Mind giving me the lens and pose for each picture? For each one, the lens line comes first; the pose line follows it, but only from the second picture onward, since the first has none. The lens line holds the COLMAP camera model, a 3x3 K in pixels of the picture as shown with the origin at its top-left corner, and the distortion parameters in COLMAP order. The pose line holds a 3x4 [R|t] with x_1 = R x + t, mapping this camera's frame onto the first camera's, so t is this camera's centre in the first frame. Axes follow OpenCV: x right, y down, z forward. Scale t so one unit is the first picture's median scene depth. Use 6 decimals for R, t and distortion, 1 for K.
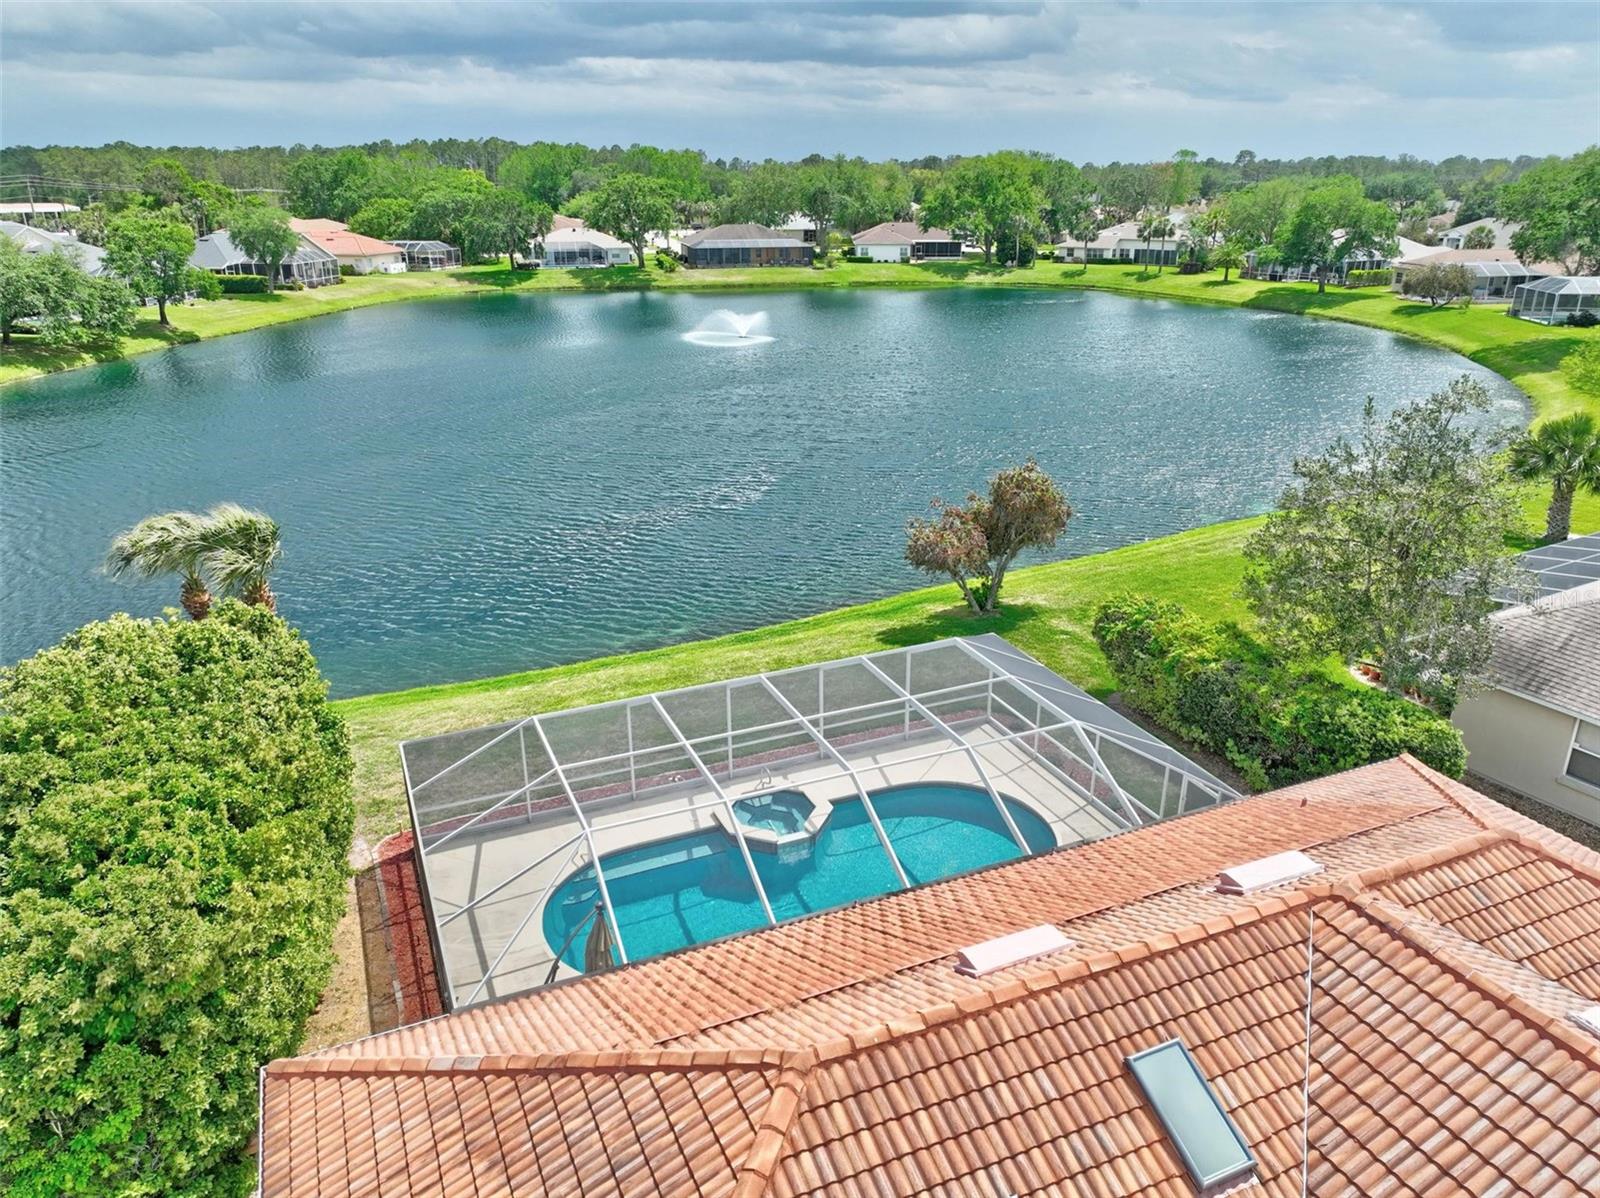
lens RADIAL K [[1131.1, 0, 800.0], [0, 1131.1, 604.0], [0, 0, 1]] dist [-0.009391, 0.029062]
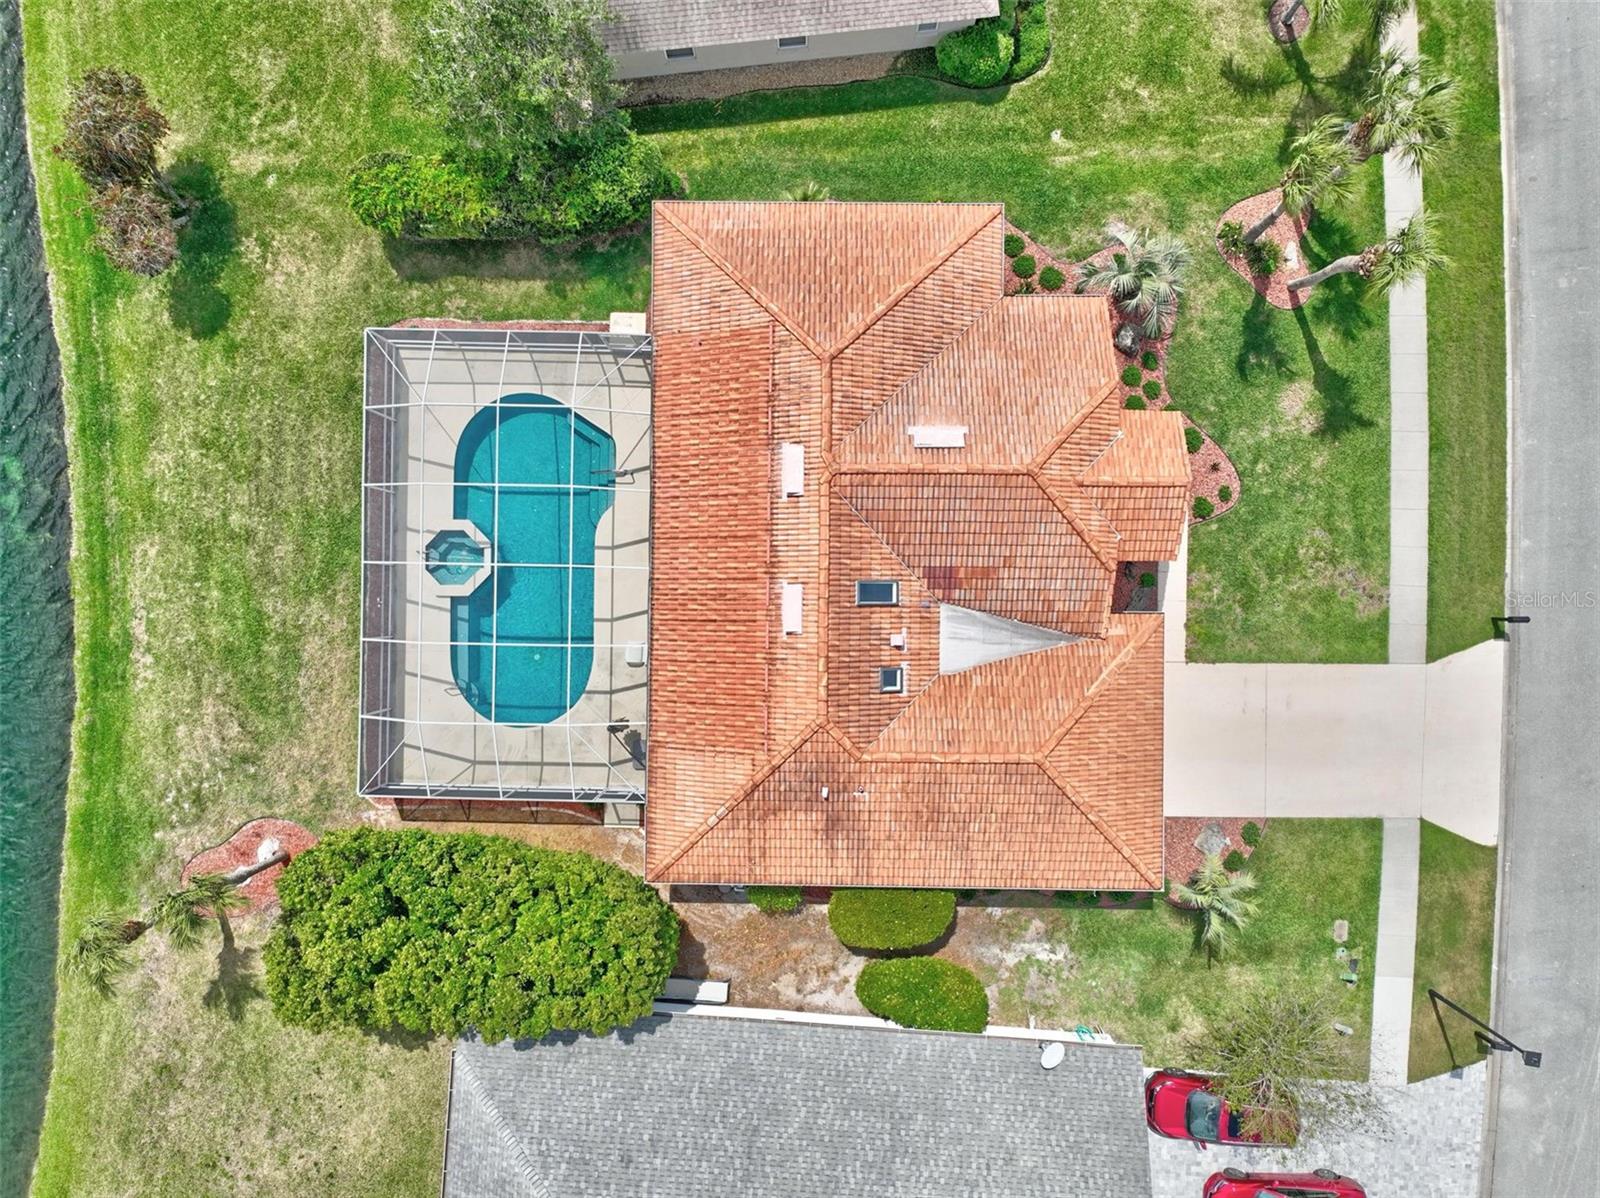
lens RADIAL K [[1131.1, 0, 800.0], [0, 1131.1, 604.0], [0, 0, 1]] dist [-0.009391, 0.029062]
pose [[0.415429, -0.909625, 0.000482, 0.019200], [0.333839, 0.152958, 0.930137, -0.182186], [-0.846150, -0.386246, 0.367212, 0.009409]]
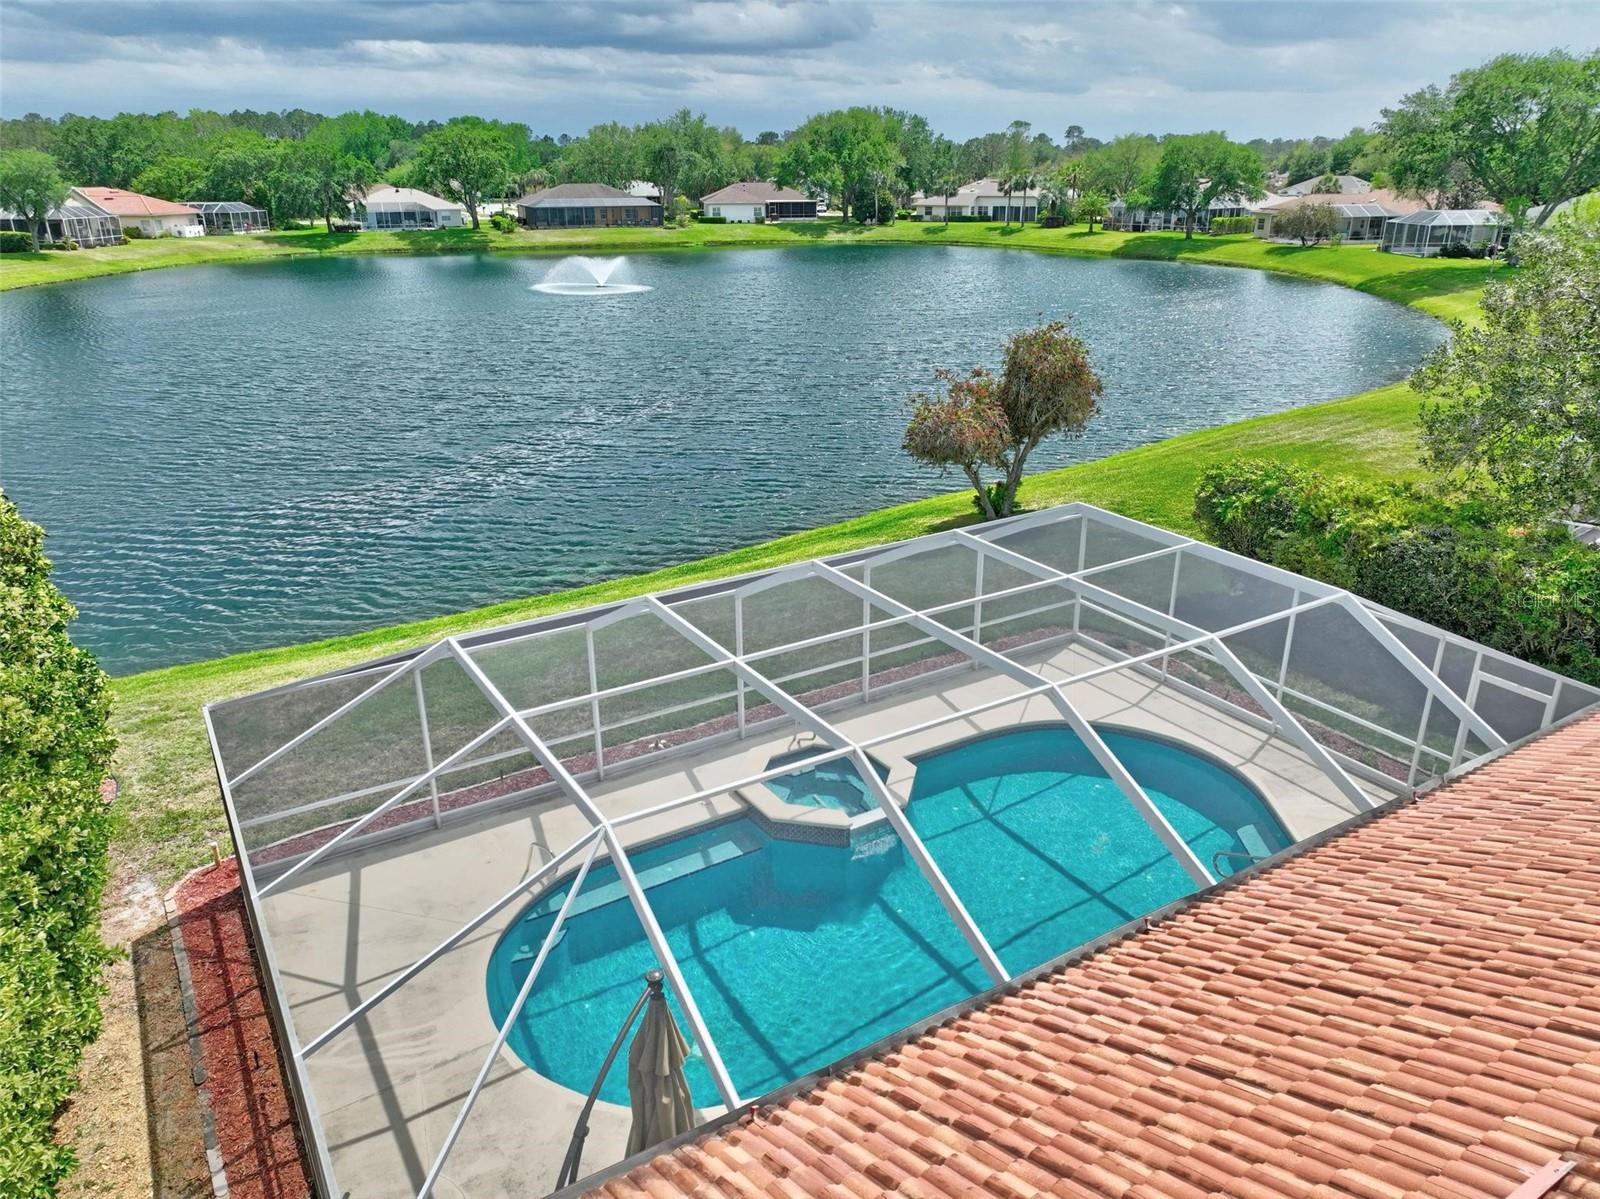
lens RADIAL K [[1131.1, 0, 800.0], [0, 1131.1, 604.5], [0, 0, 1]] dist [-0.009391, 0.029062]
pose [[0.989753, -0.054761, 0.131873, -0.020805], [0.053846, 0.998494, 0.010494, 0.013307], [-0.132249, -0.003285, 0.991211, 0.063980]]
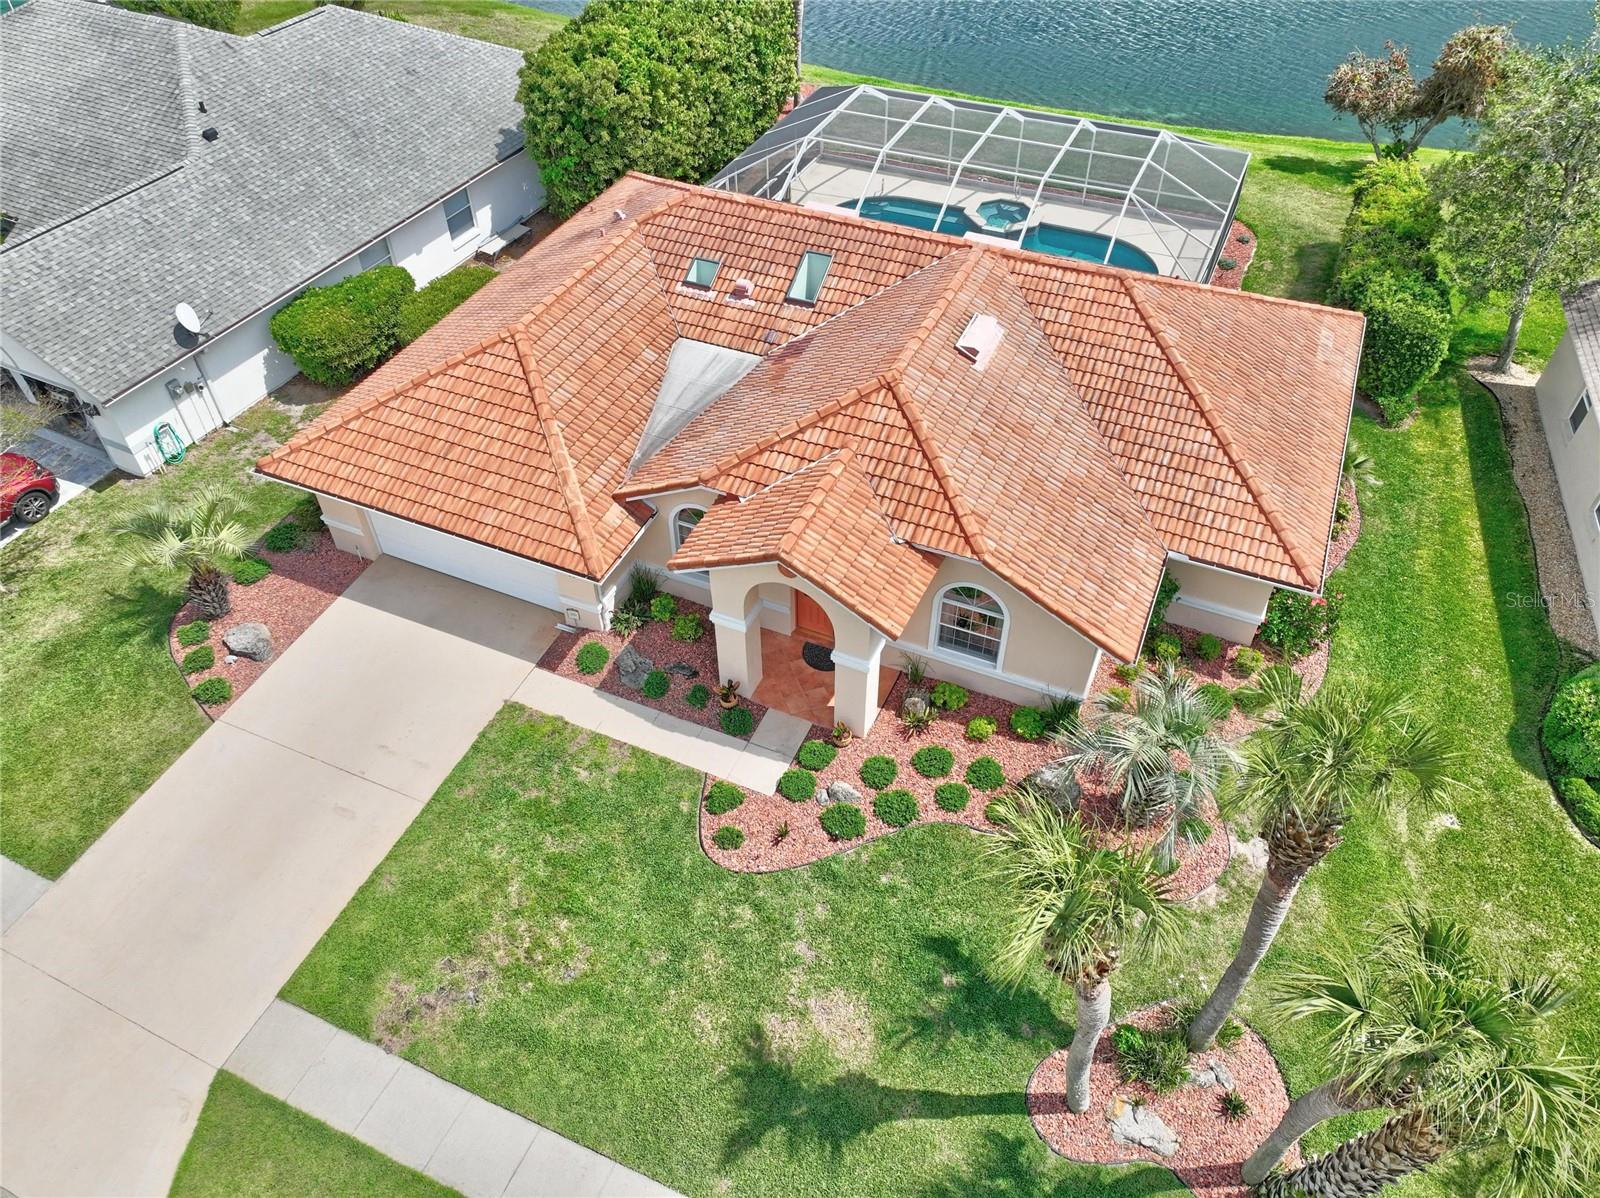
lens RADIAL K [[1131.1, 0, 800.0], [0, 1131.1, 604.0], [0, 0, 1]] dist [-0.009391, 0.029062]
pose [[0.673409, 0.518038, -0.527406, 0.148712], [-0.258868, 0.833485, 0.488149, -0.007655], [0.692464, -0.192195, 0.695380, -0.055005]]
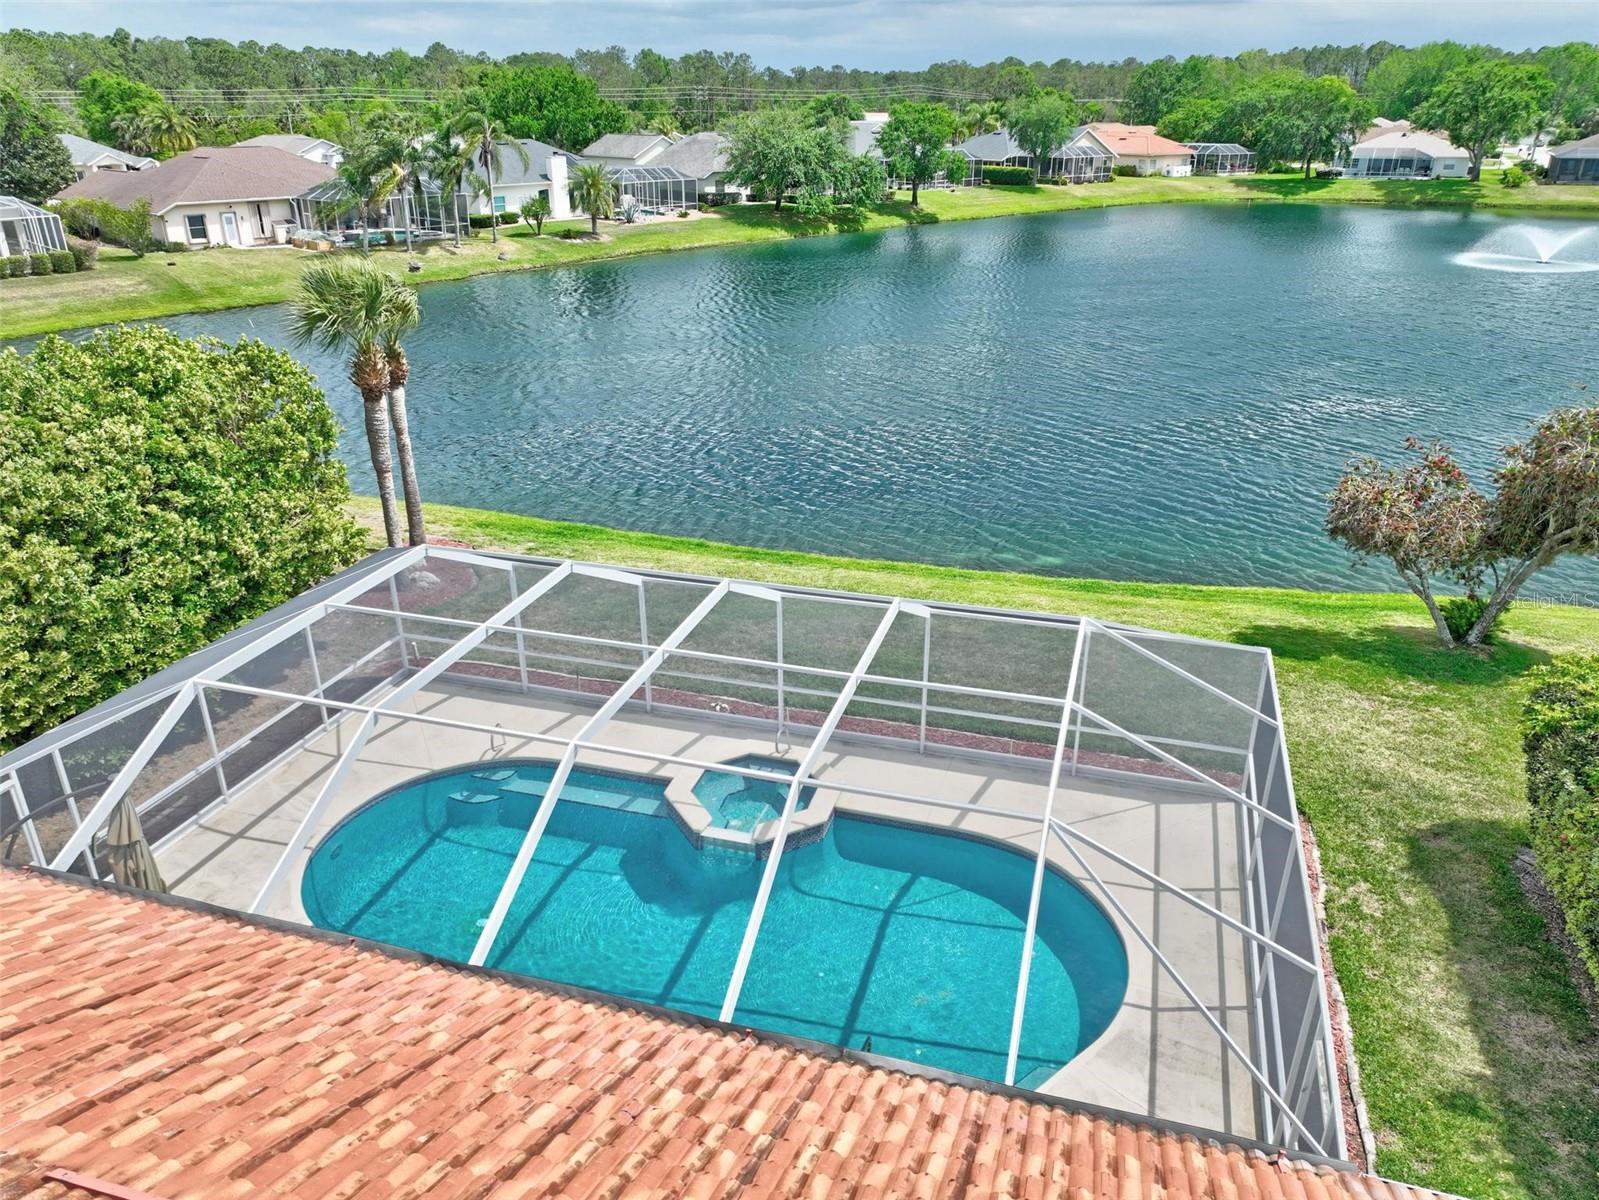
lens RADIAL K [[1130.4, 0, 799.5], [0, 1130.4, 605.0], [0, 0, 1]] dist [-0.009391, 0.029062]
pose [[0.759632, 0.264776, -0.594014, 0.064437], [-0.230639, 0.963684, 0.134609, -0.003290], [0.608083, 0.034749, 0.793113, 0.085596]]
